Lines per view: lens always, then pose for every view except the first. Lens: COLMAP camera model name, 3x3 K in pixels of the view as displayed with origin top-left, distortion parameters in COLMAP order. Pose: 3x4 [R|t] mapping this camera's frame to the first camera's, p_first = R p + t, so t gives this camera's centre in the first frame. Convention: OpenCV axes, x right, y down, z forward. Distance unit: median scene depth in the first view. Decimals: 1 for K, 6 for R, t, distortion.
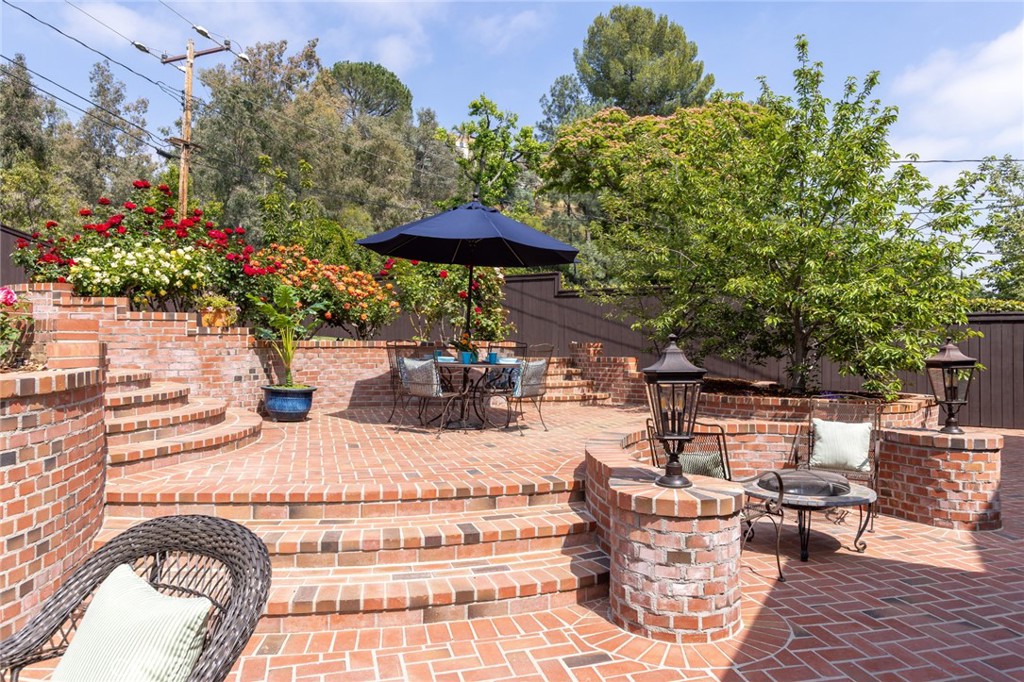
lens RADIAL K [[684.7, 0, 513.5], [0, 684.7, 342.0], [0, 0, 1]] dist [0.005398, 0.001846]
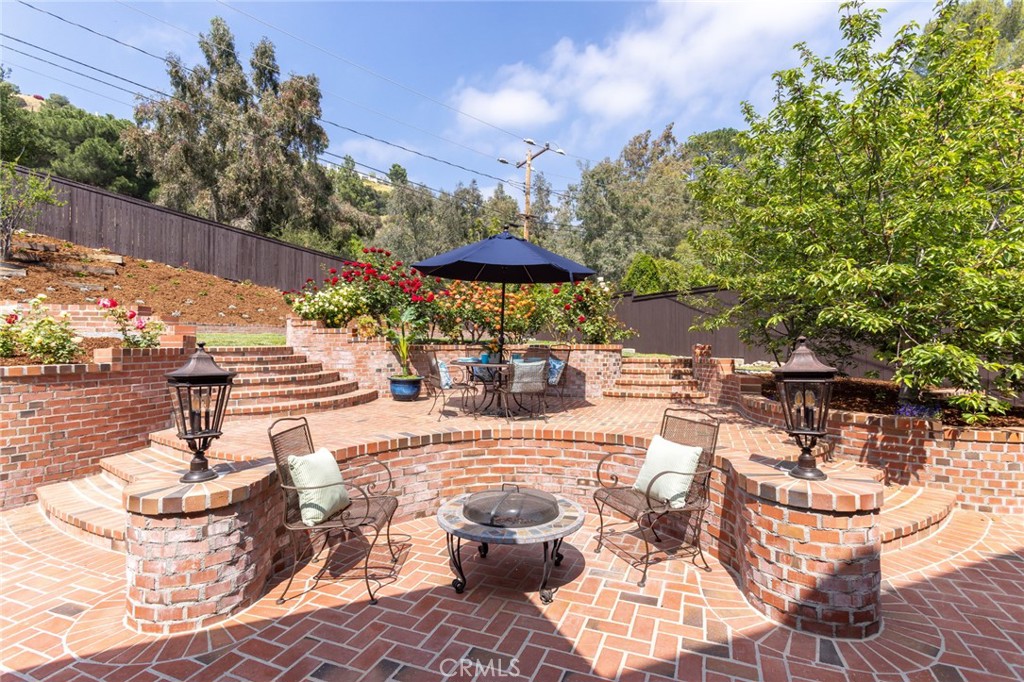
lens RADIAL K [[492.9, 0, 513.0], [0, 492.9, 339.0], [0, 0, 1]] dist [-0.002781, 0.003504]
pose [[0.796350, -0.013387, -0.604688, 0.457901], [0.006969, 0.999892, -0.012958, -0.000136], [0.604796, 0.006105, 0.796357, 0.279288]]
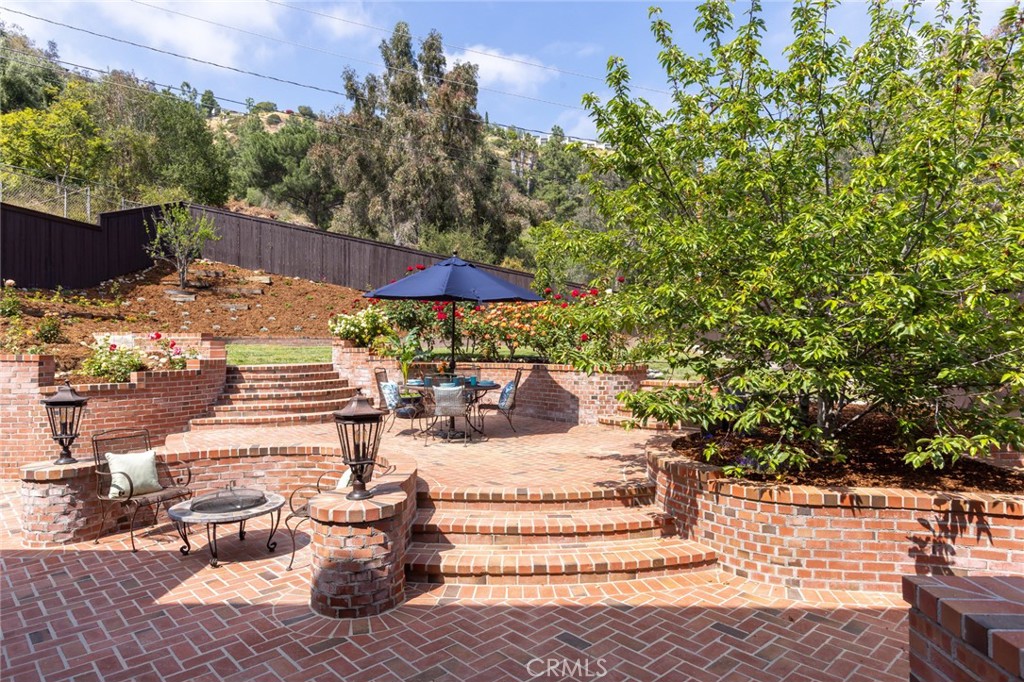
lens RADIAL K [[614.7, 0, 520.4], [0, 614.7, 337.0], [0, 0, 1]] dist [0.009746, 0.002191]
pose [[0.478788, -0.017568, -0.877755, 0.929059], [0.007526, 0.999845, -0.015906, -0.036998], [0.877898, 0.001010, 0.478846, 0.524633]]
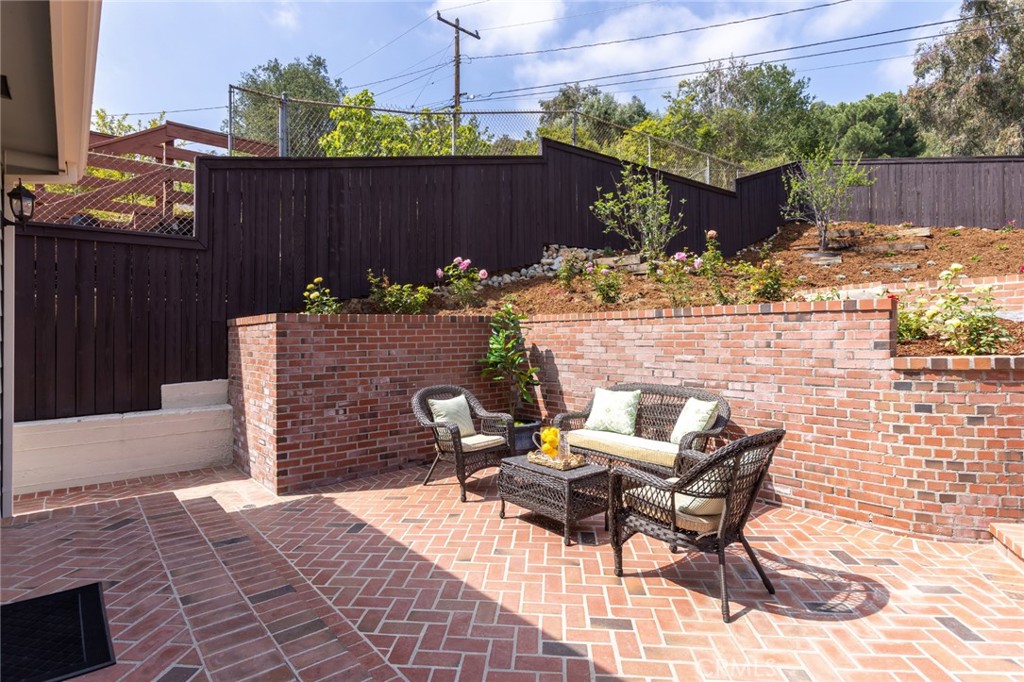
lens RADIAL K [[526.4, 0, 507.0], [0, 526.4, 330.2], [0, 0, 1]] dist [0.001862, 0.002198]
pose [[-0.349981, -0.010914, -0.936693, 0.256848], [0.009328, 0.999842, -0.015135, -0.000012], [0.936710, -0.014034, -0.349824, 0.185637]]
